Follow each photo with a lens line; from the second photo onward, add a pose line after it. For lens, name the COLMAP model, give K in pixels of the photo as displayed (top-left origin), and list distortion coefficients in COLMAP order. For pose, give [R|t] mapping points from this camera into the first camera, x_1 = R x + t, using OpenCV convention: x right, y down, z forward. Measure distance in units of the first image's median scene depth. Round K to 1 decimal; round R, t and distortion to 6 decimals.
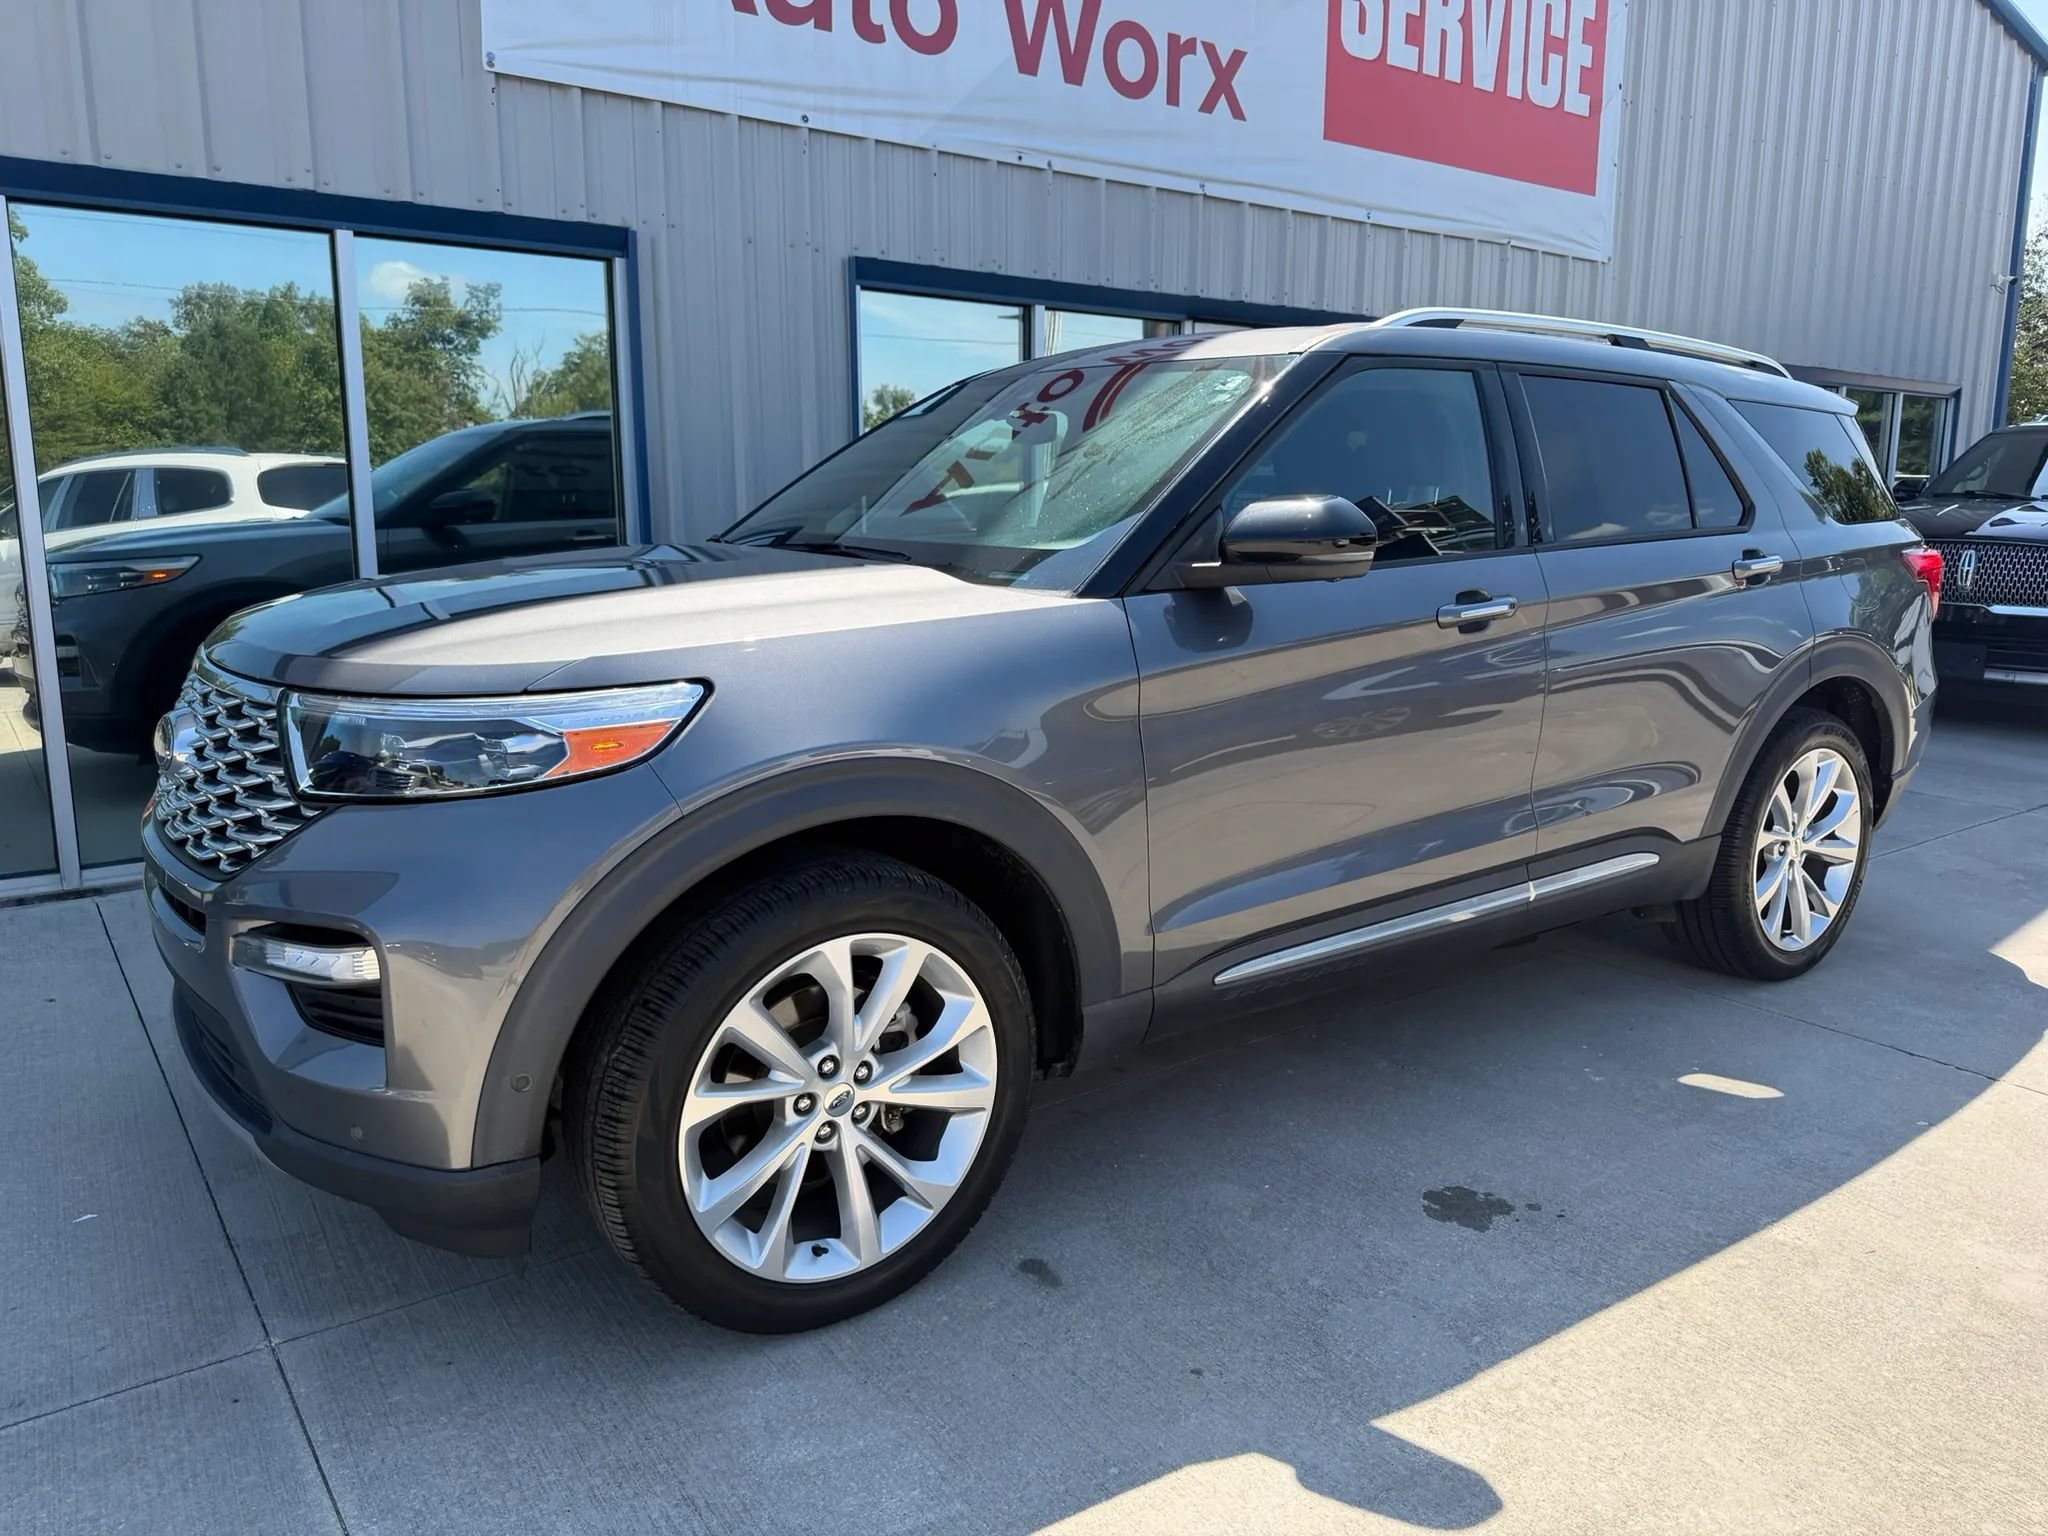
lens RADIAL K [[1463.1, 0, 1048.1], [0, 1463.1, 754.7], [0, 0, 1]] dist [0.007205, -0.016880]
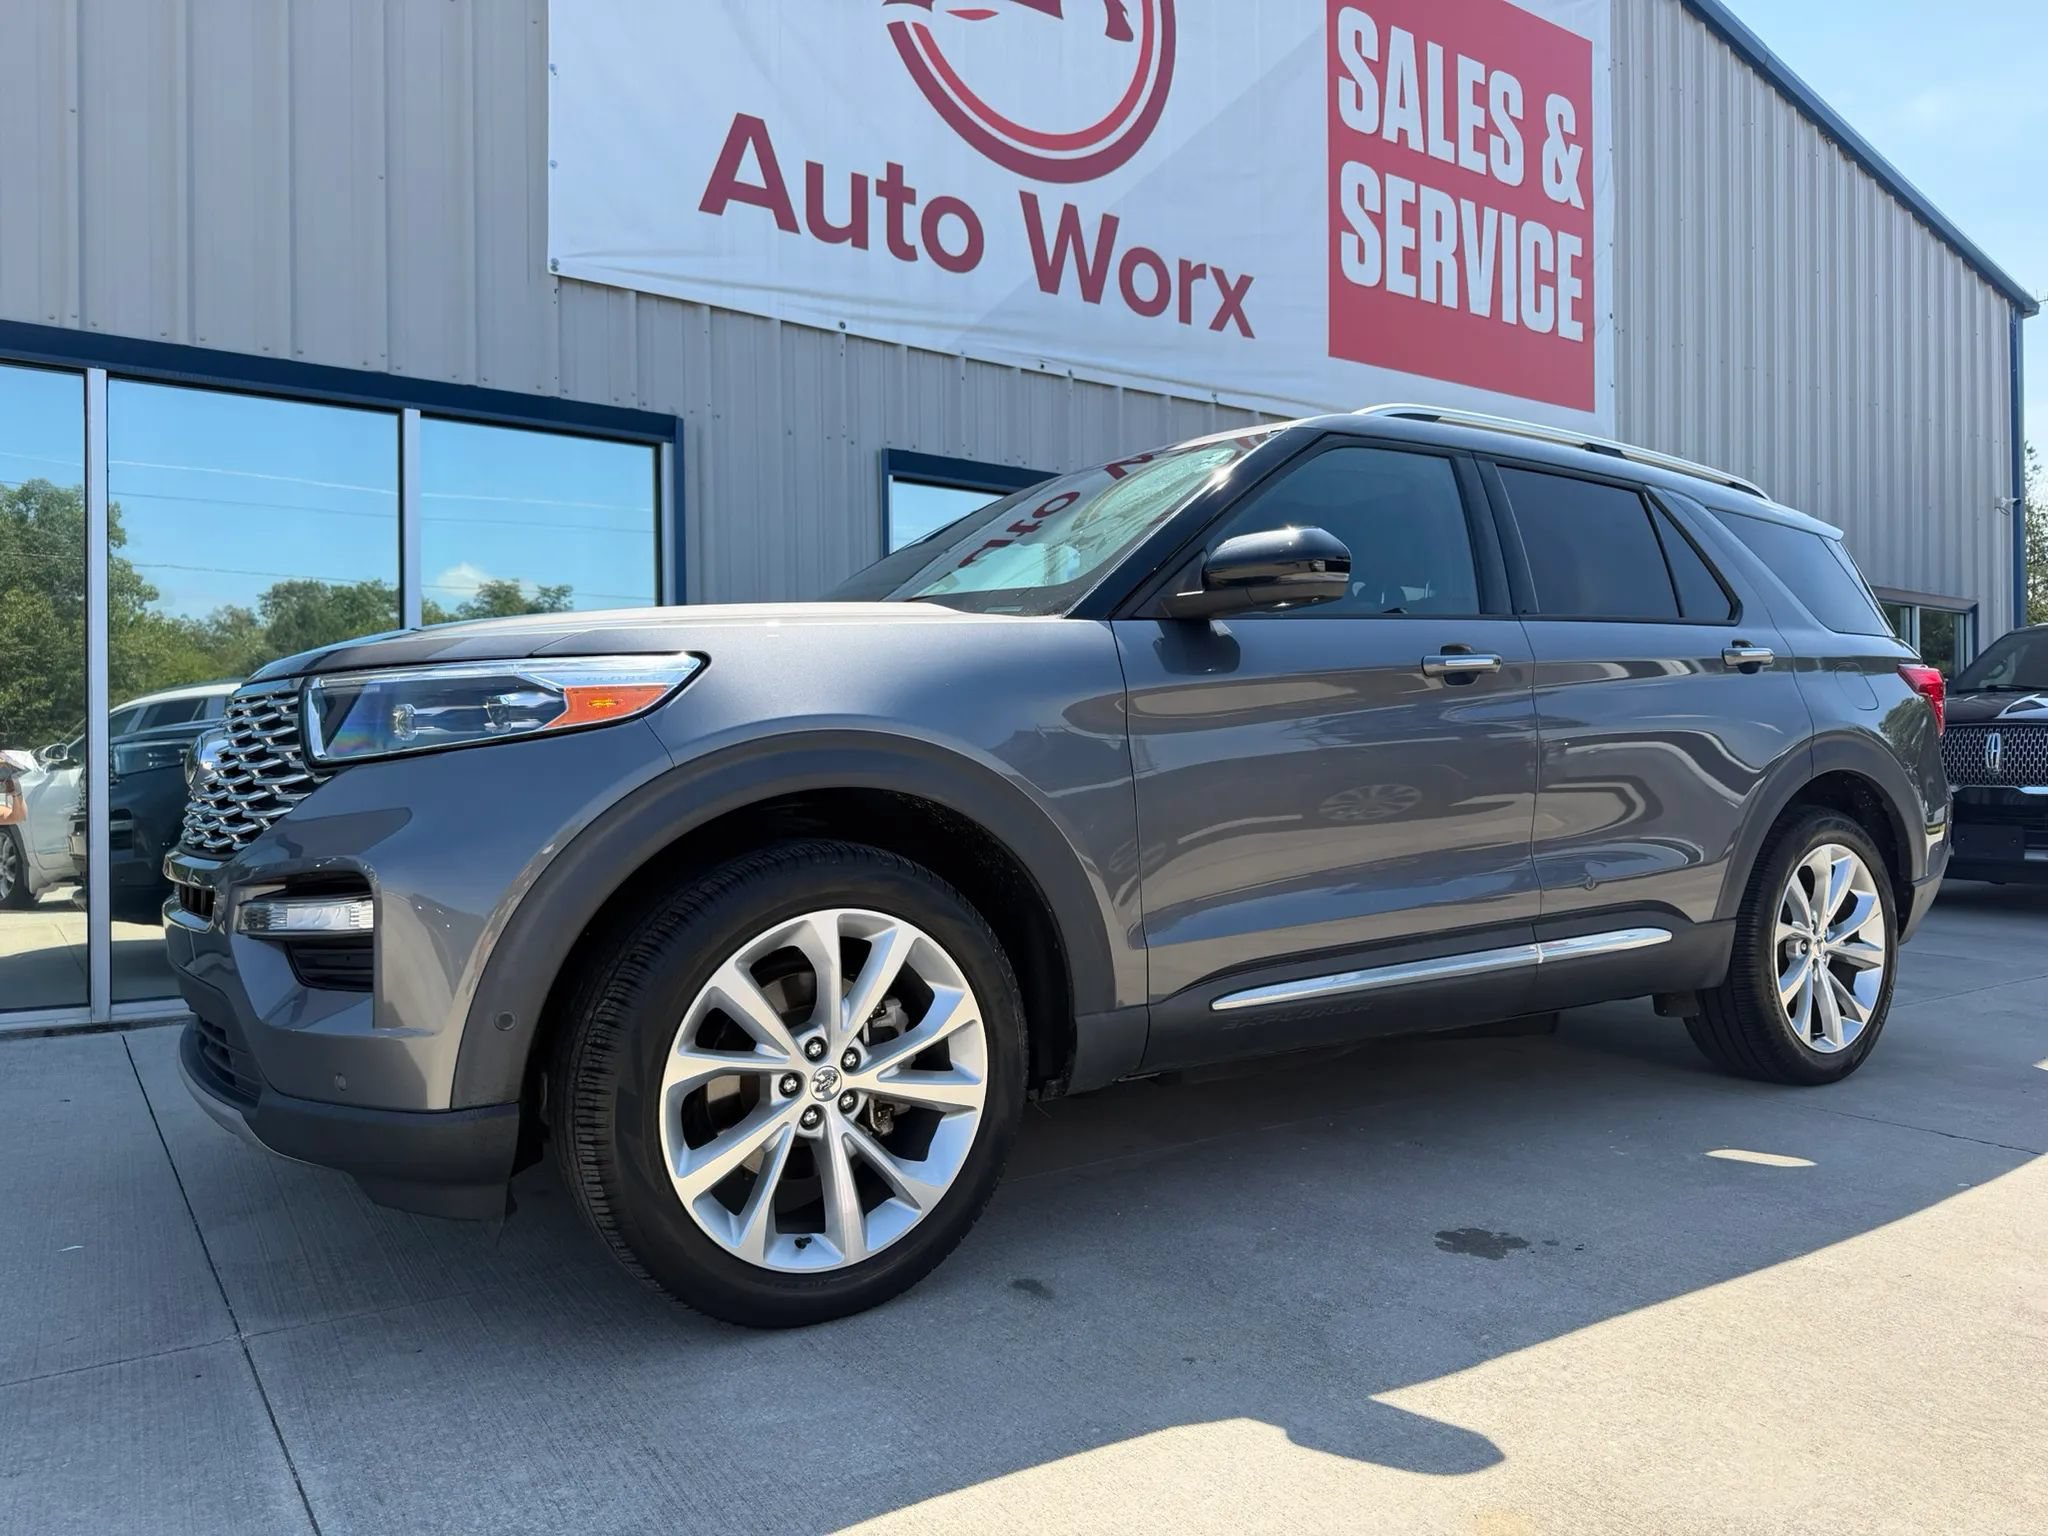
lens RADIAL K [[1463.1, 0, 1058.6], [0, 1463.1, 771.4], [0, 0, 1]] dist [0.007205, -0.016880]
pose [[0.999574, -0.013151, -0.026059, 0.036329], [0.008372, 0.984411, -0.175685, 0.165721], [0.027963, 0.175392, 0.984102, -0.010301]]
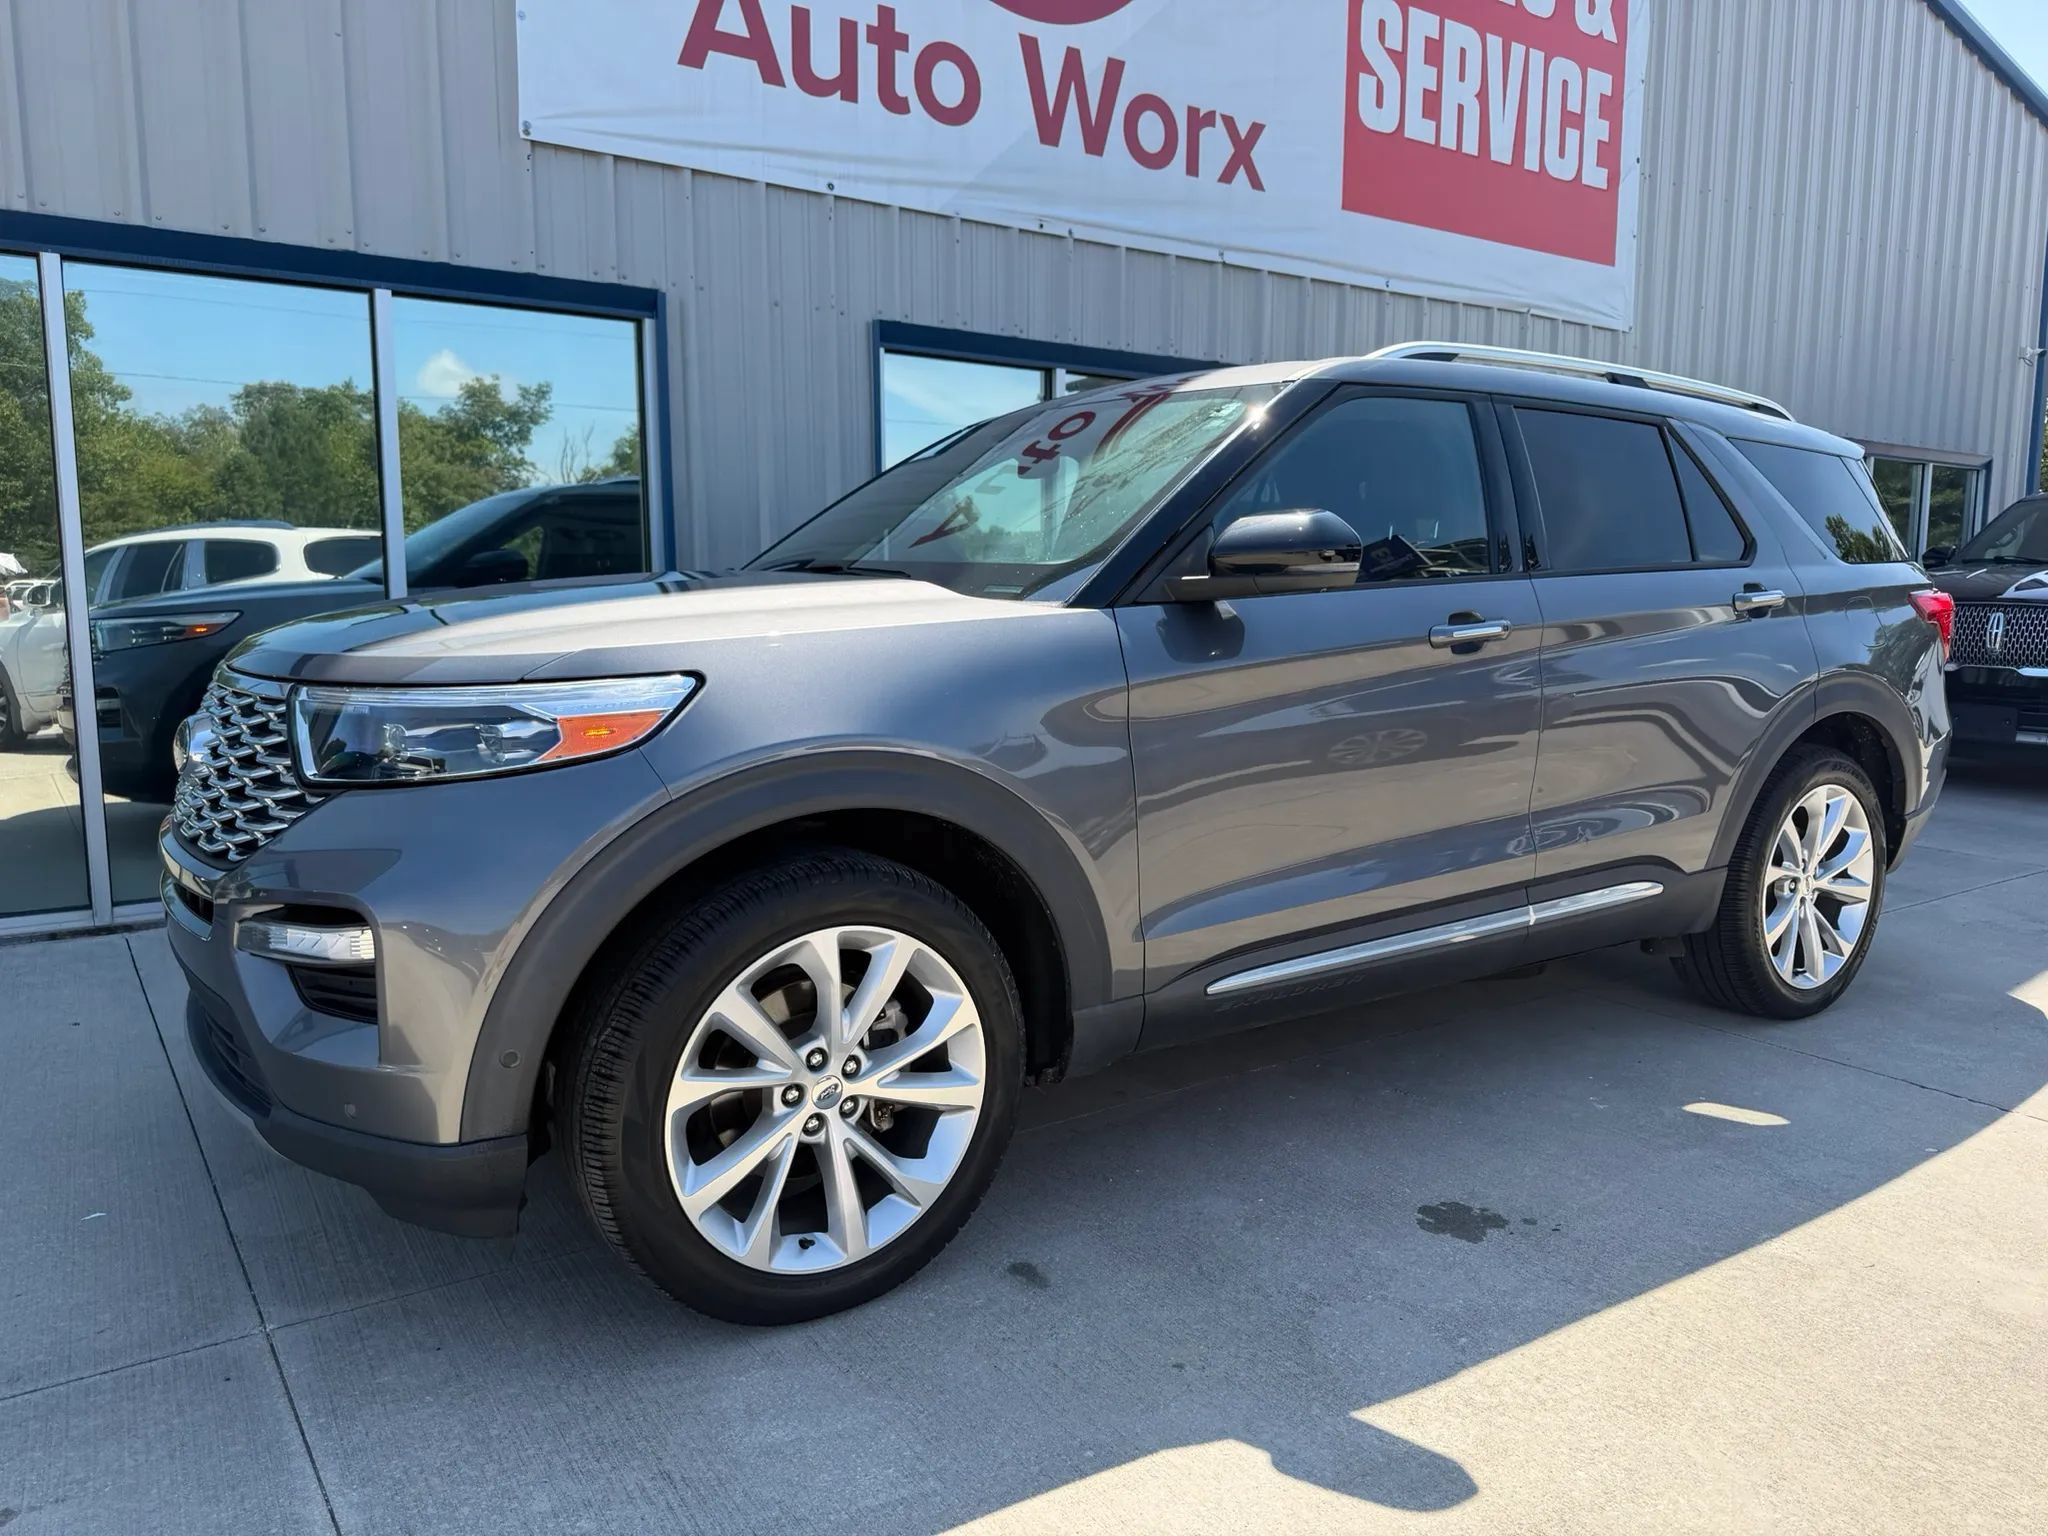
lens RADIAL K [[1463.1, 0, 1053.8], [0, 1463.1, 776.8], [0, 0, 1]] dist [0.007205, -0.016880]
pose [[0.999730, 0.001810, -0.023167, 0.030468], [-0.002826, 0.999032, -0.043905, 0.050322], [0.023065, 0.043959, 0.998767, -0.014264]]
